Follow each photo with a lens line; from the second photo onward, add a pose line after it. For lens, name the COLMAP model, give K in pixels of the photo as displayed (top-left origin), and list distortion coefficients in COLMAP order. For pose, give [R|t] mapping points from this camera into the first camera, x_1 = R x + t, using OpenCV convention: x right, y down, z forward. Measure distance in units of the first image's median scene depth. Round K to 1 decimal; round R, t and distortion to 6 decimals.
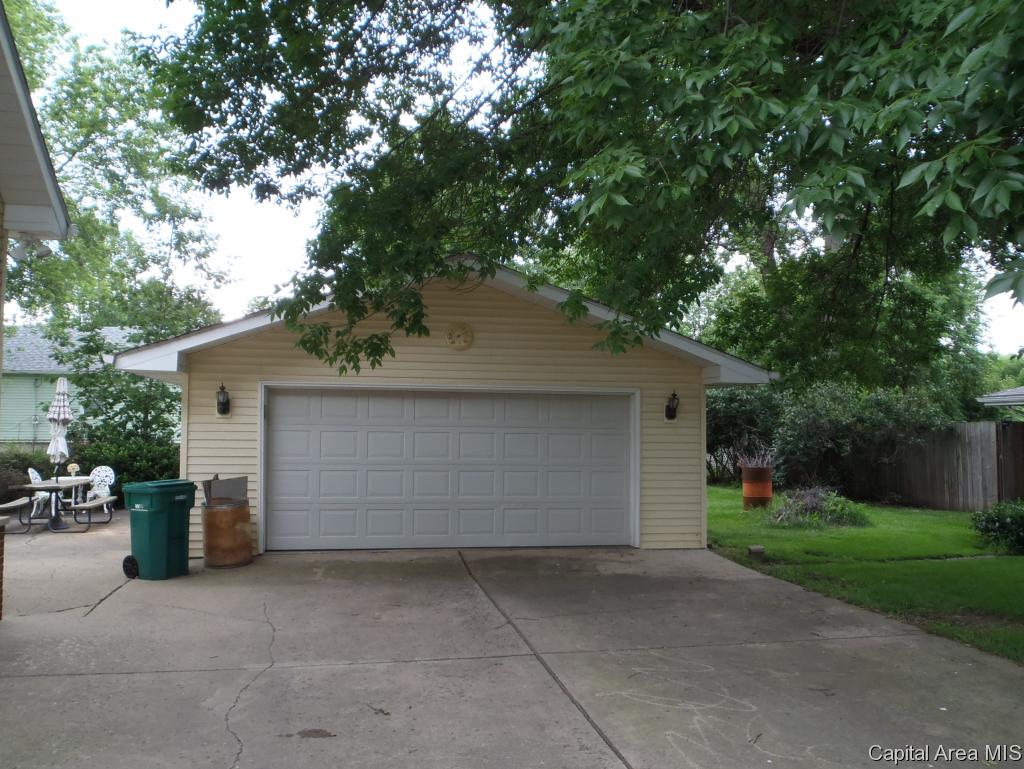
lens RADIAL K [[844.2, 0, 512.4], [0, 844.2, 388.3], [0, 0, 1]] dist [-0.031669, 0.001971]
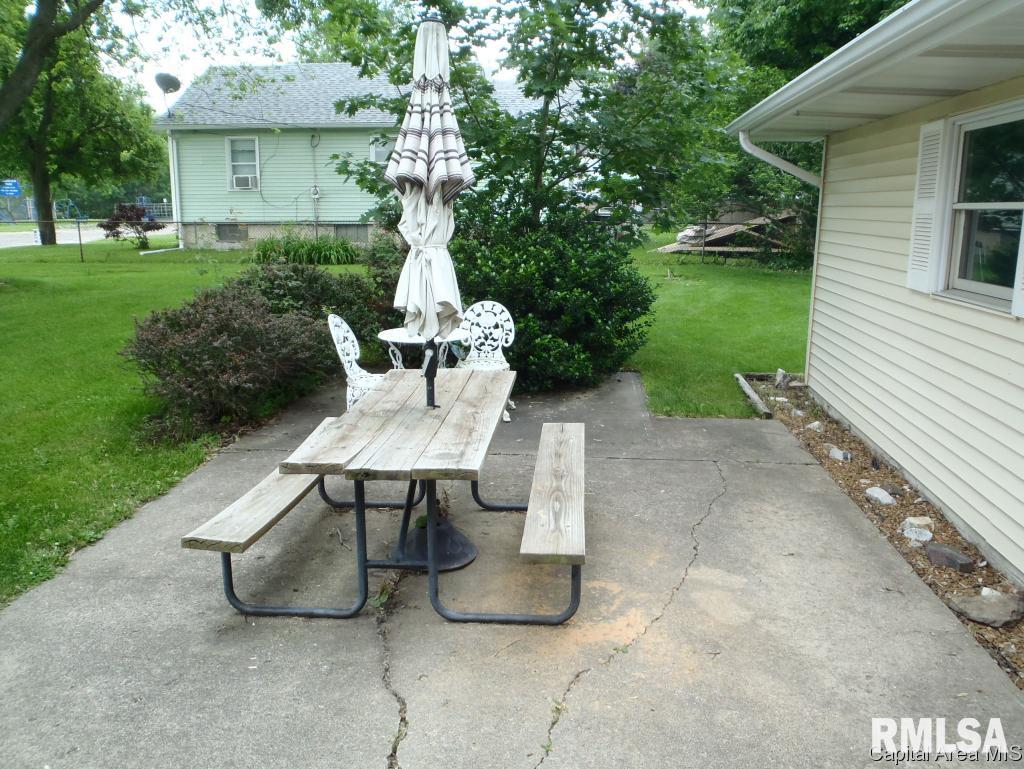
lens RADIAL K [[844.2, 0, 511.9], [0, 844.2, 383.0], [0, 0, 1]] dist [-0.031669, 0.001971]
pose [[0.959205, 0.066713, -0.274726, -0.360603], [0.005835, 0.966880, 0.255164, 0.025403], [0.282650, -0.246357, 0.927048, 0.607934]]
